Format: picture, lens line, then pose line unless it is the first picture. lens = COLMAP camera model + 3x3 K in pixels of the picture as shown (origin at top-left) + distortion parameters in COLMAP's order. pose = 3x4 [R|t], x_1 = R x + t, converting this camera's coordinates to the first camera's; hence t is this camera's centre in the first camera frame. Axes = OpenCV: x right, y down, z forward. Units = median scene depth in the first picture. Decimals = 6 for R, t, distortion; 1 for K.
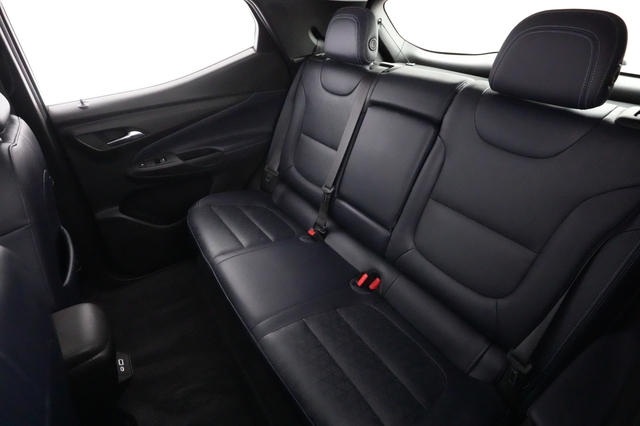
lens RADIAL K [[330.0, 0, 320.0], [0, 330.0, 213.0], [0, 0, 1]] dist [-0.000699, 0.000192]
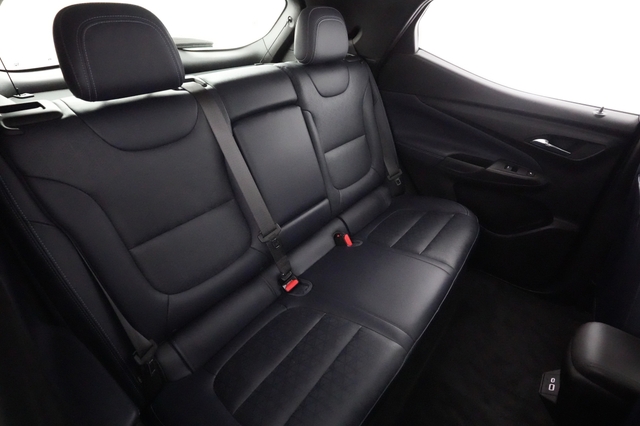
lens RADIAL K [[330.0, 0, 320.0], [0, 330.0, 213.0], [0, 0, 1]] dist [-0.000699, 0.000192]
pose [[-0.288206, -0.507004, 0.812333, -0.638787], [0.512860, 0.634669, 0.578074, -0.506266], [-0.808649, 0.583217, 0.077106, 0.810069]]
